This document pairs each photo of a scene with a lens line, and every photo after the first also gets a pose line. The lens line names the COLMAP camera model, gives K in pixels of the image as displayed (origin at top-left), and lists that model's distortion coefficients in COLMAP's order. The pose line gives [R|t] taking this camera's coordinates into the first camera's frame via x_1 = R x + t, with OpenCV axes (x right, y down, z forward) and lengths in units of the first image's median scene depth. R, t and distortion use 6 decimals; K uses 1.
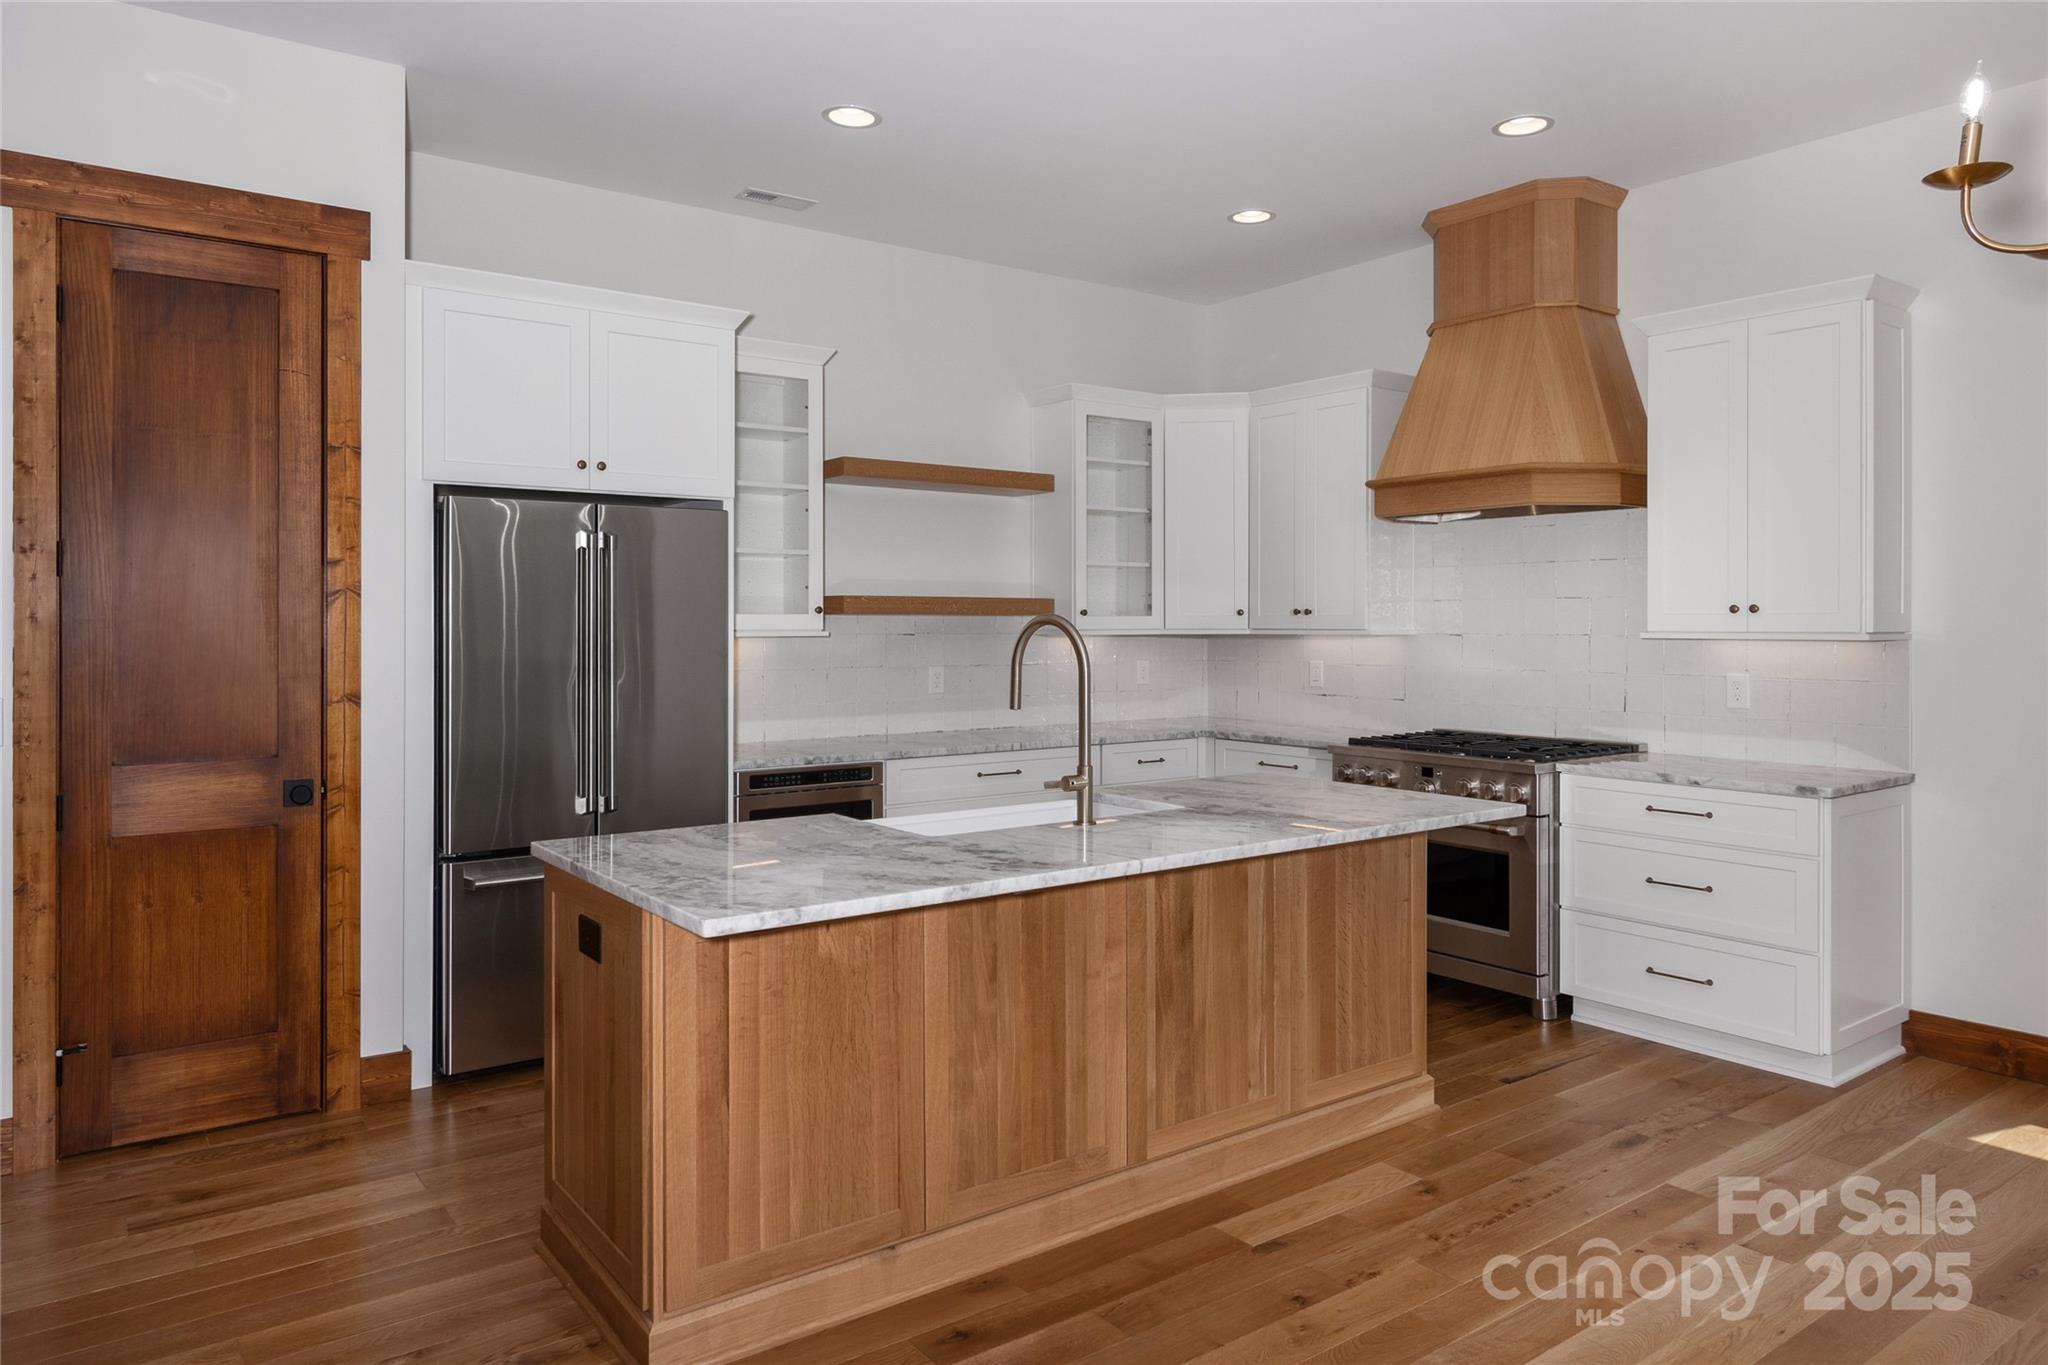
lens RADIAL K [[1321.6, 0, 1025.0], [0, 1321.6, 618.6], [0, 0, 1]] dist [-0.000698, -0.000921]
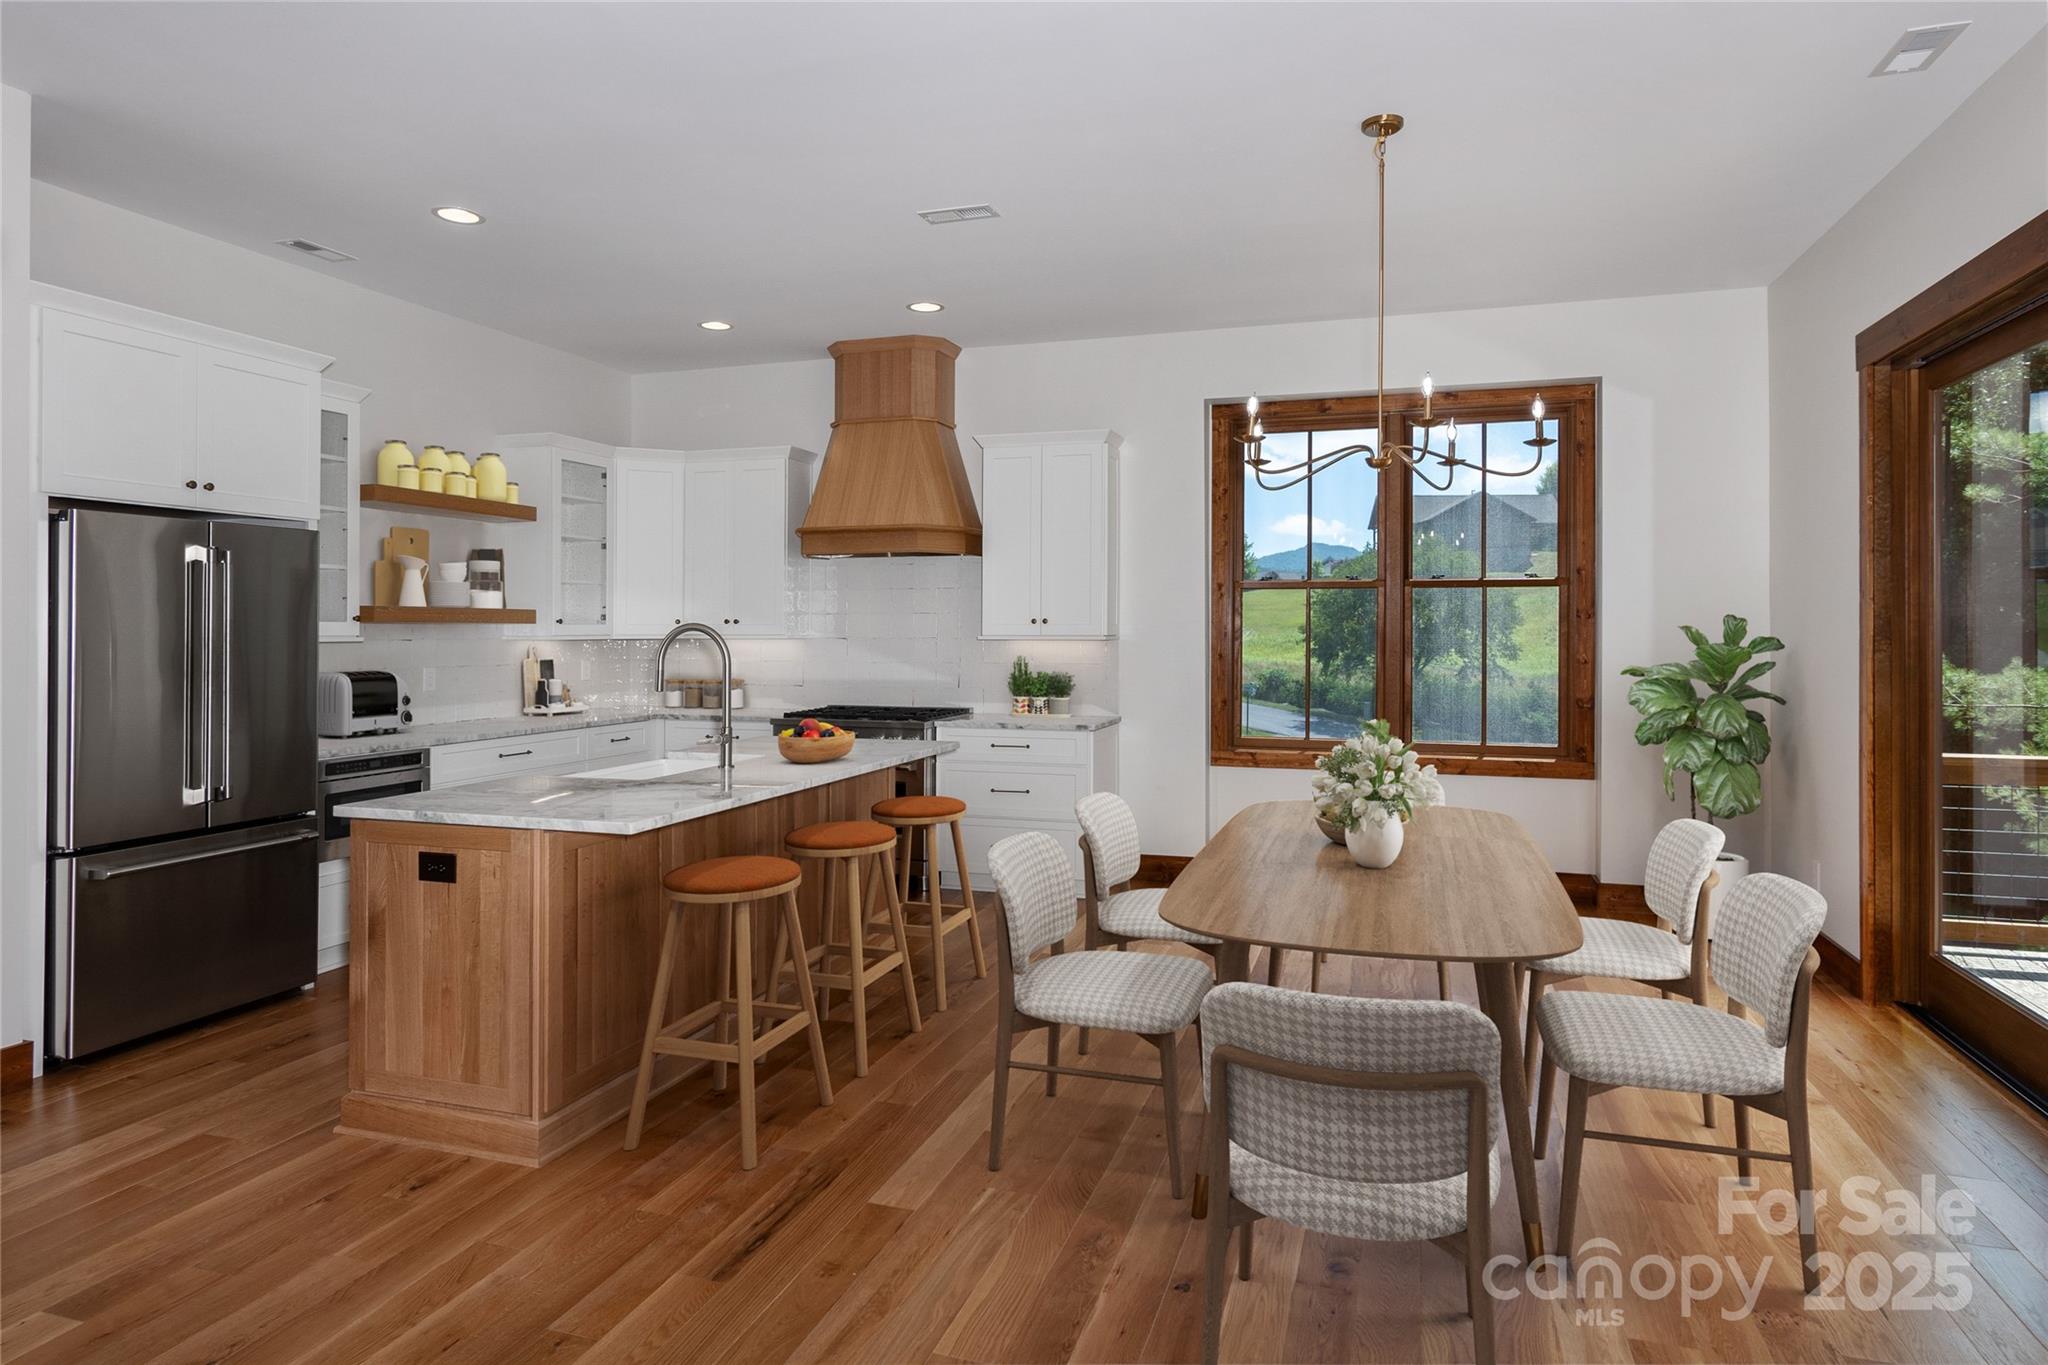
lens RADIAL K [[1203.6, 0, 1016.3], [0, 1203.6, 626.5], [0, 0, 1]] dist [0.001516, 0.002524]
pose [[0.812757, 0.001693, 0.582600, -0.312497], [-0.001392, 0.999999, -0.000965, 0.000652], [-0.582601, -0.000027, 0.812759, -0.178116]]
